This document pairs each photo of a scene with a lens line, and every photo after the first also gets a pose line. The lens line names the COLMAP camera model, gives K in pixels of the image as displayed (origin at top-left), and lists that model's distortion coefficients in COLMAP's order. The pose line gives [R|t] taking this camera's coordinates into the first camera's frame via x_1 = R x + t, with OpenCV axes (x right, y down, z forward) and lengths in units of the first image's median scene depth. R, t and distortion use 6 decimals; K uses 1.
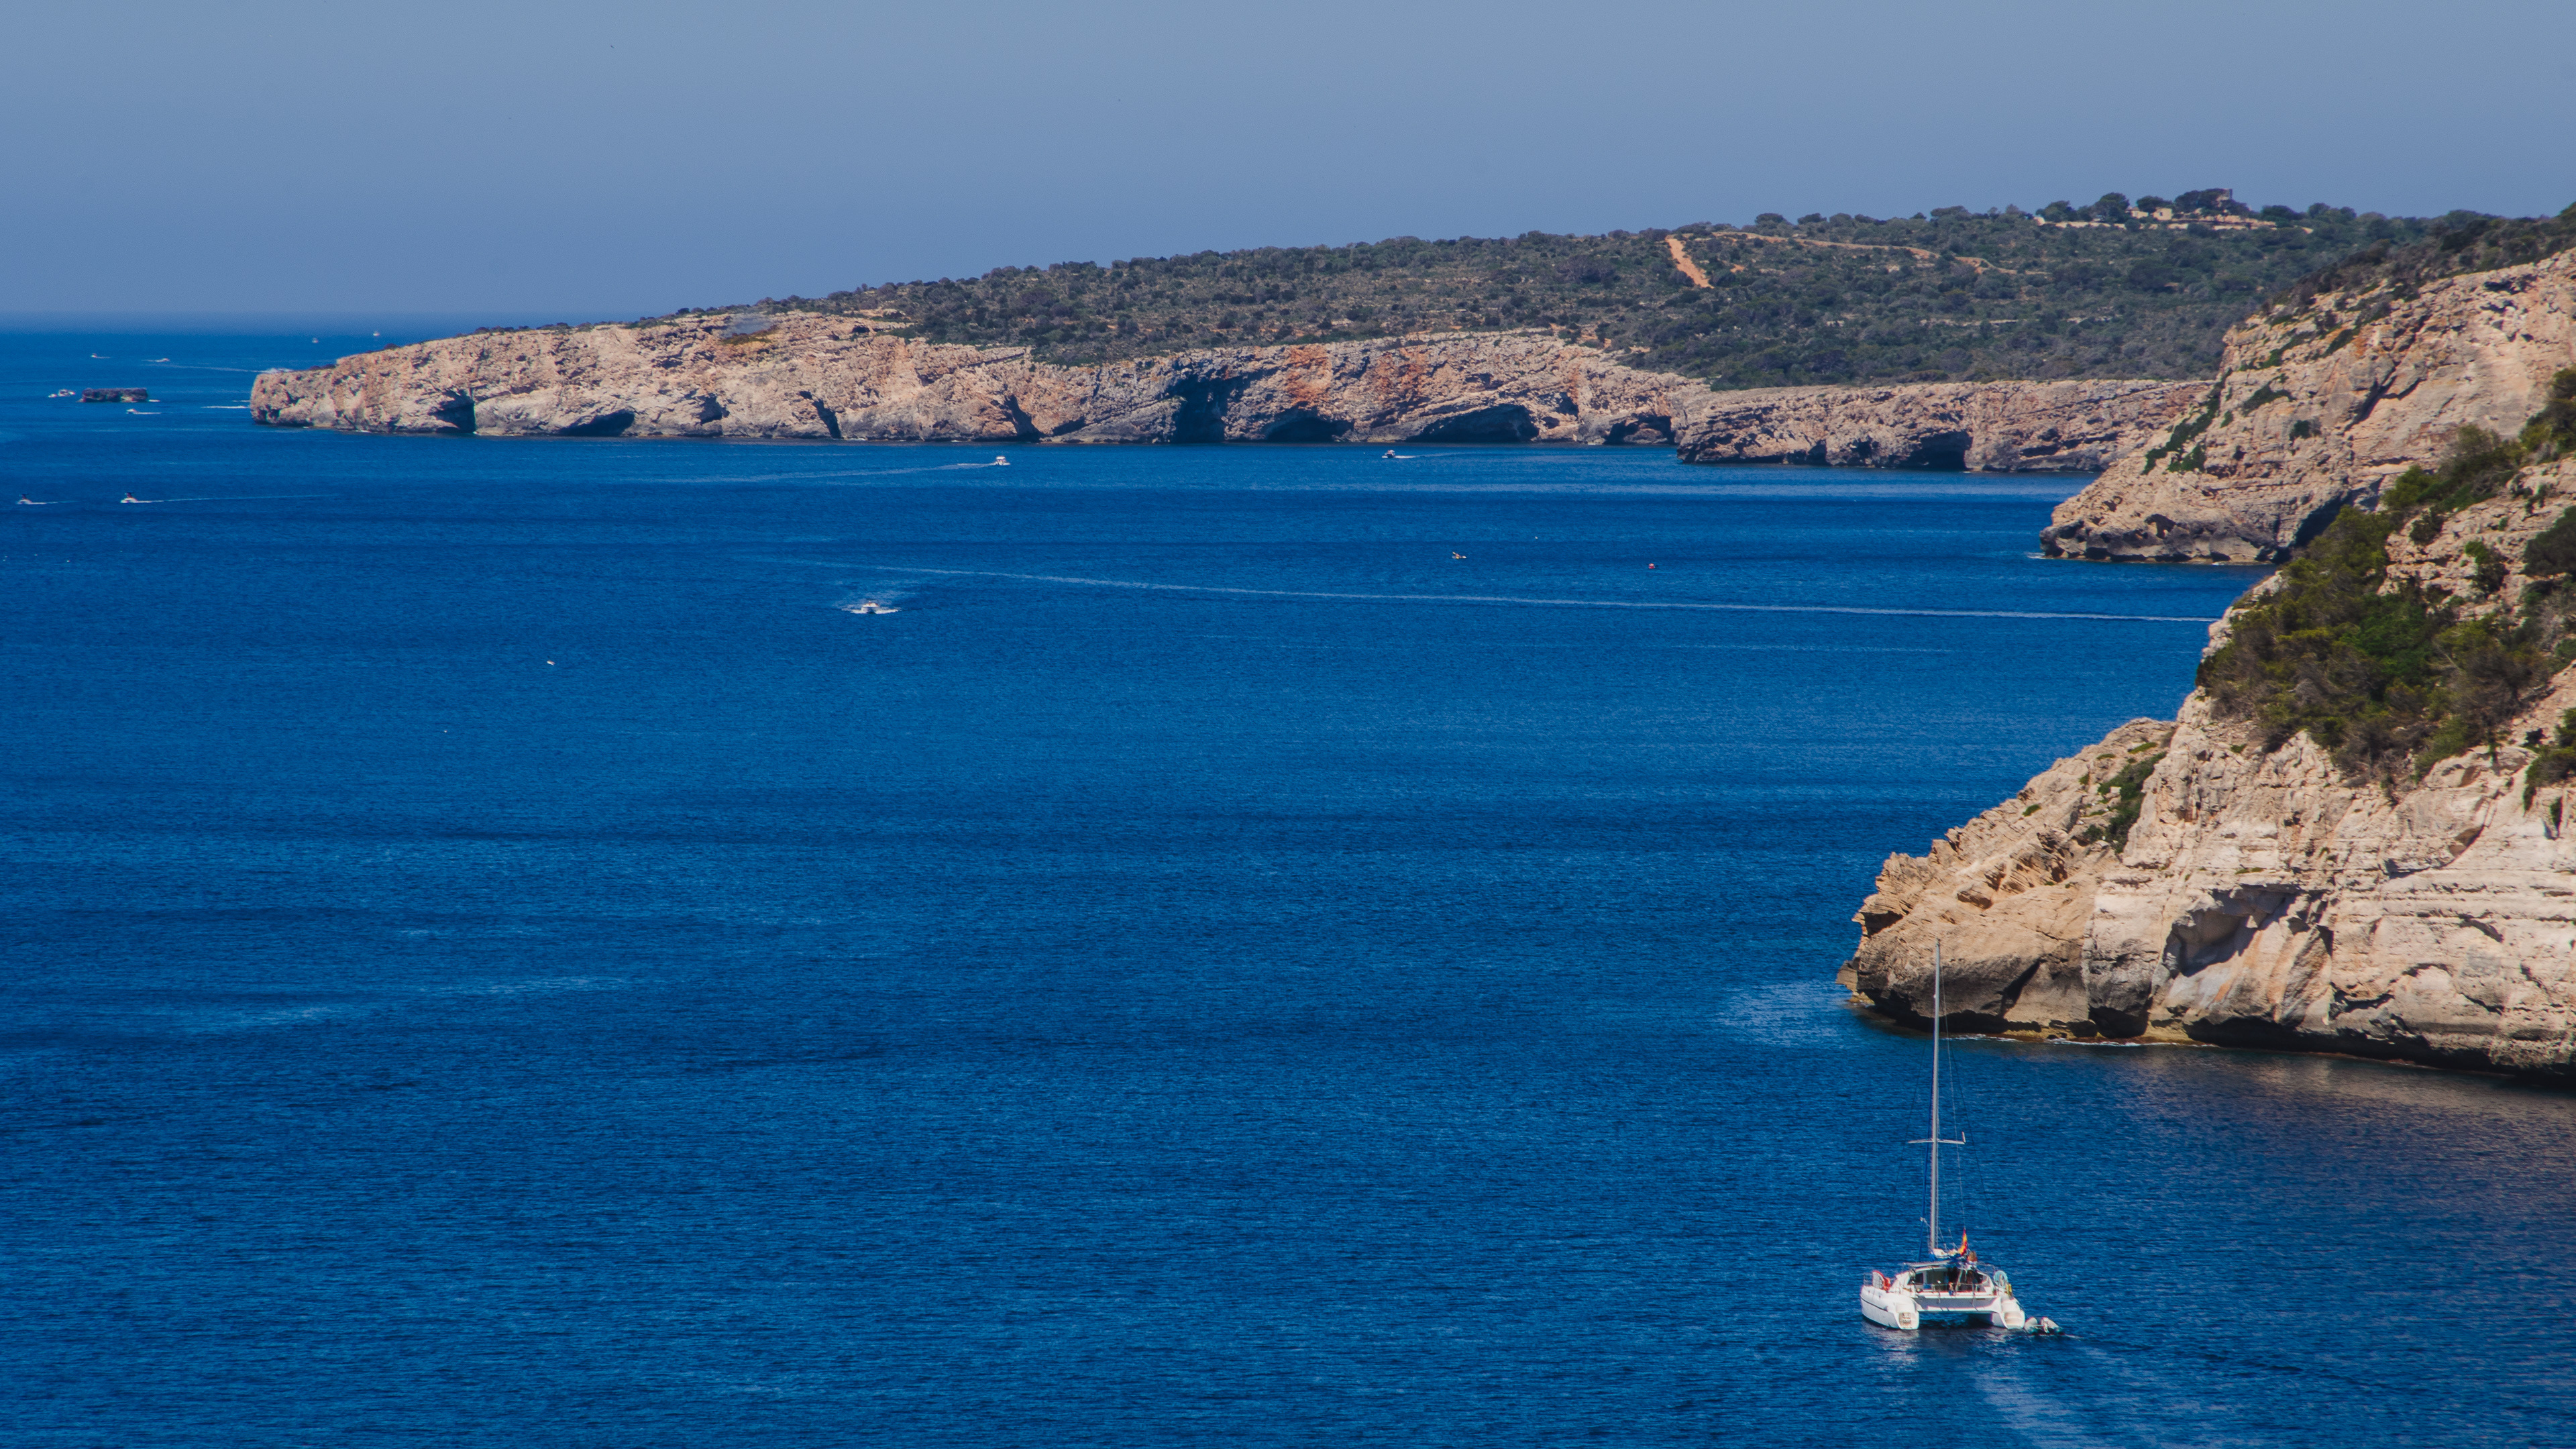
lens RADIAL K [[15588.2, 0, 1281.4], [0, 15588.2, 723.0], [0, 0, 1]] dist [0.214006, 0.000000]
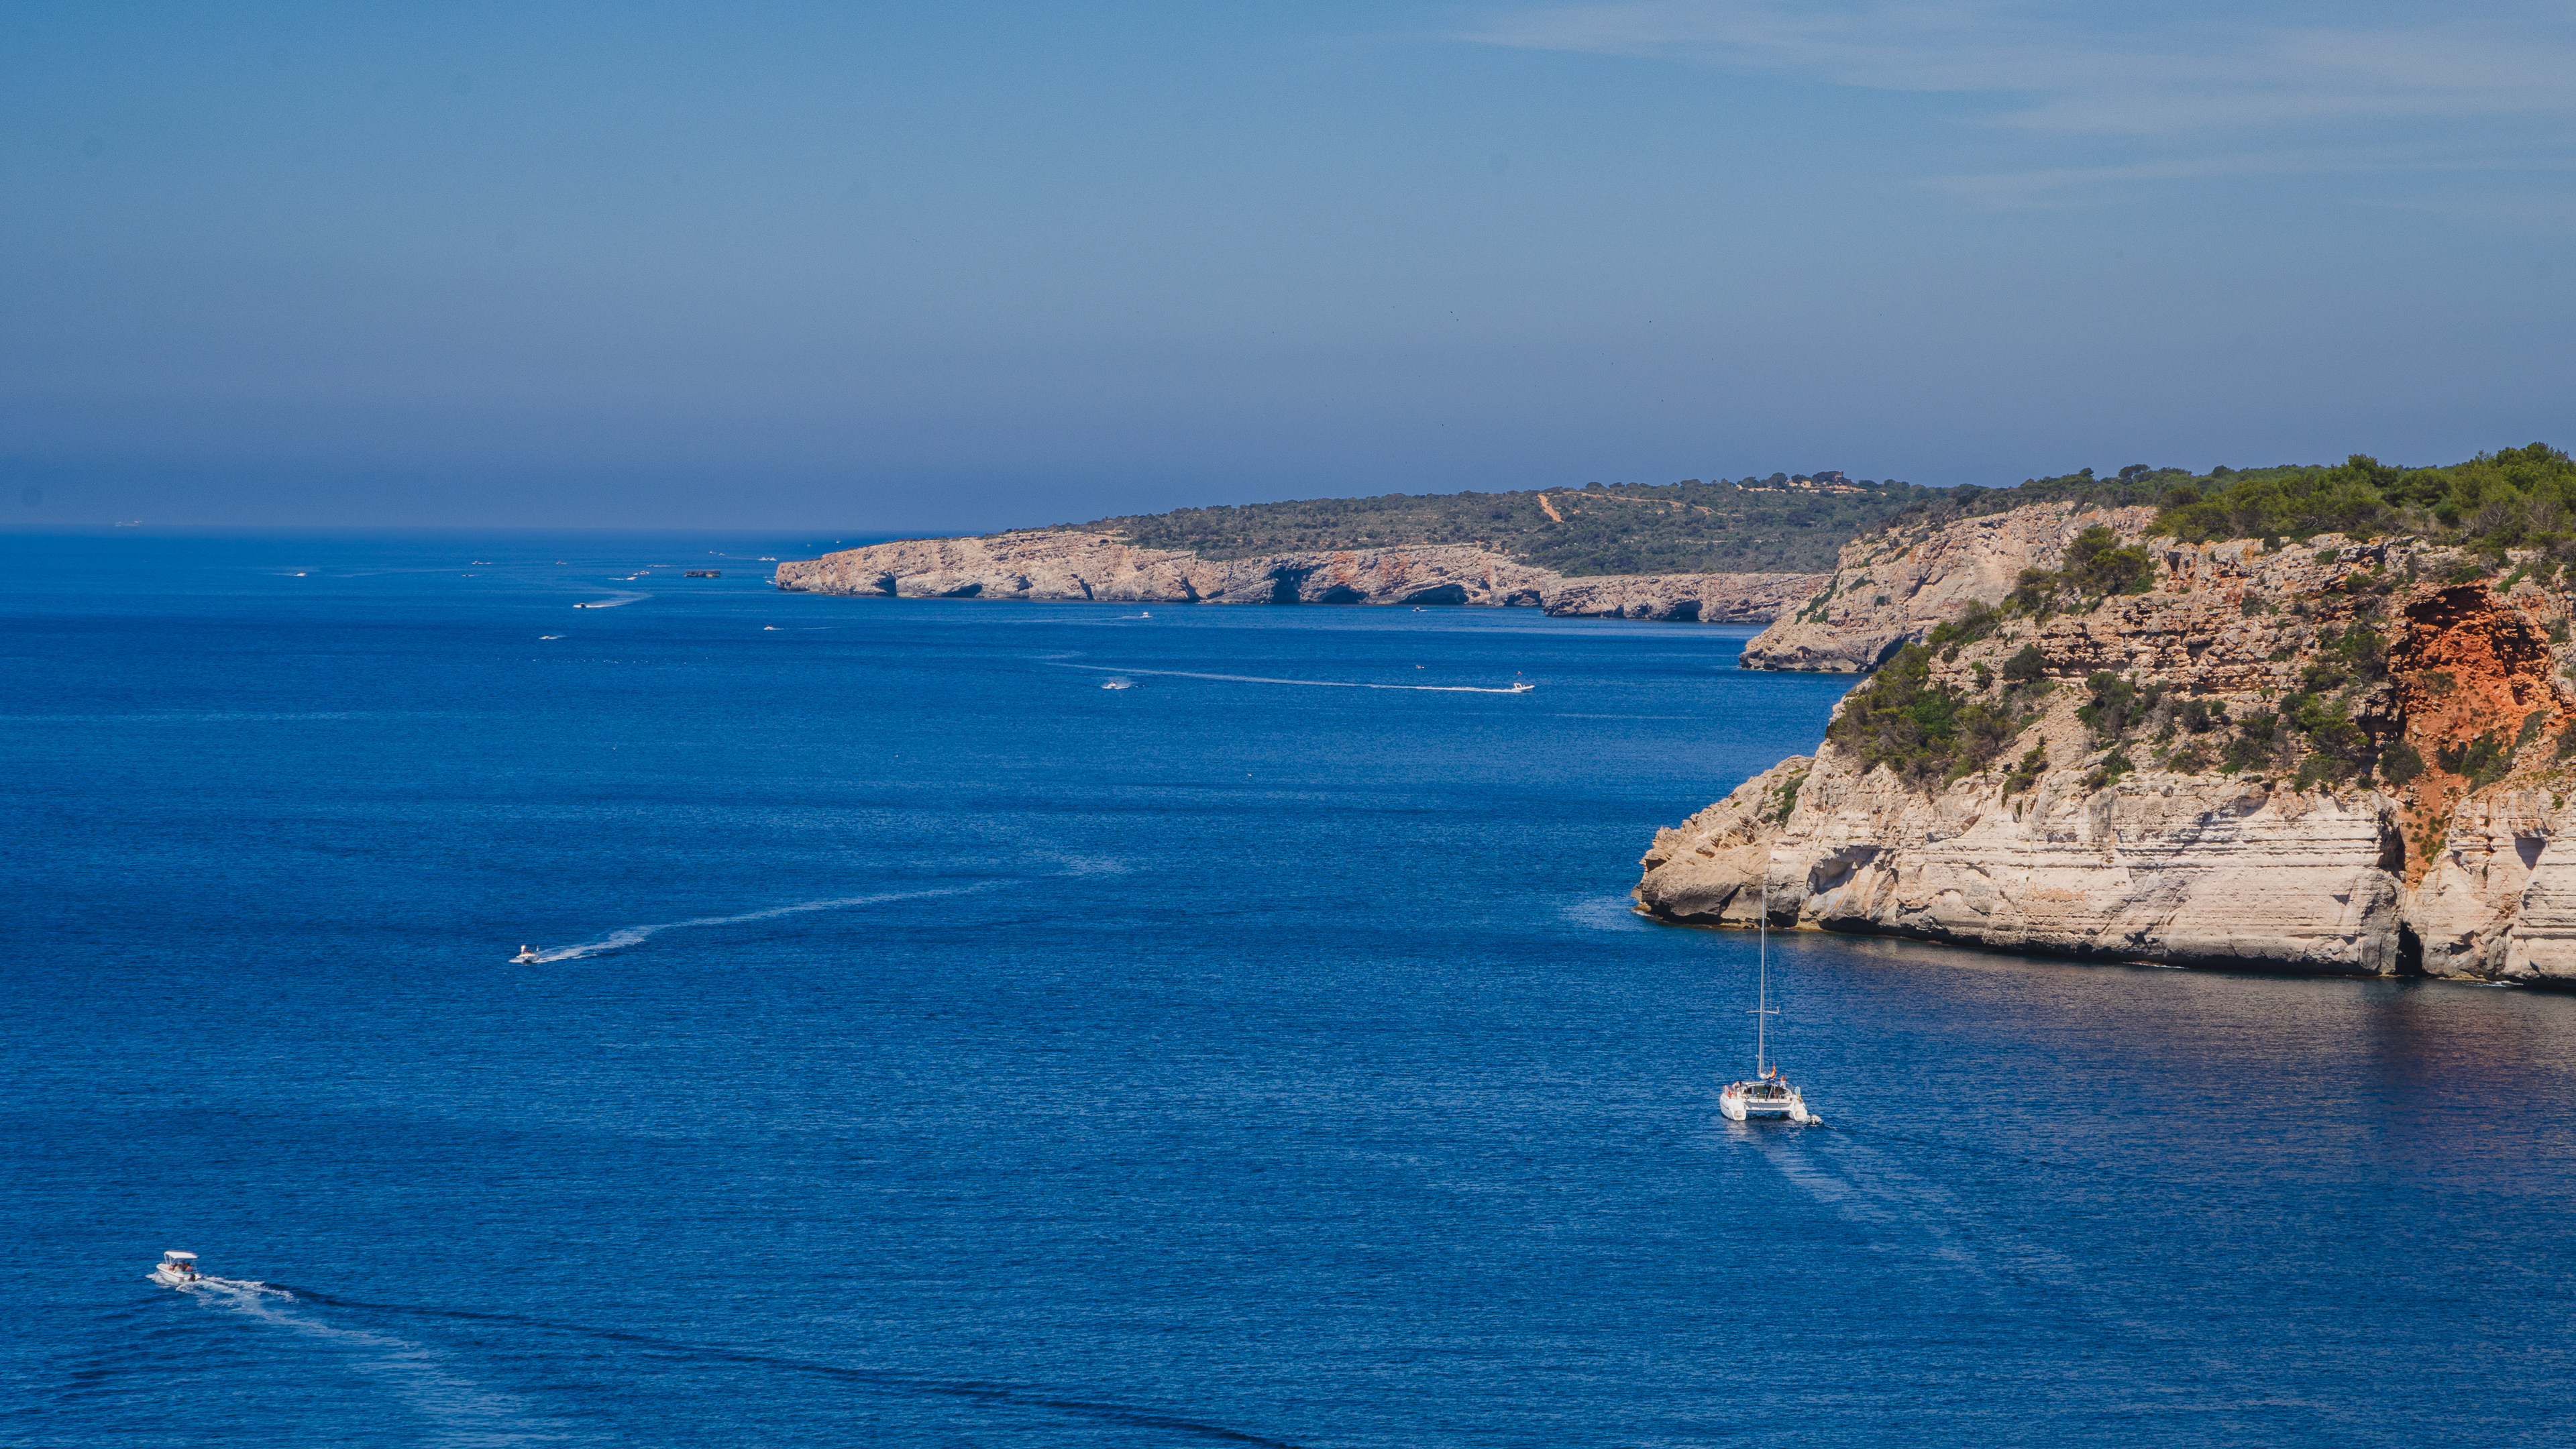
lens RADIAL K [[7534.8, 0, 1293.5], [0, 7534.8, 726.3], [0, 0, 1]] dist [-0.212906, 0.000000]
pose [[0.999966, 0.007507, 0.003429, -0.007577], [-0.007501, 0.999970, -0.001825, -0.001665], [-0.003443, 0.001800, 0.999992, 0.102748]]
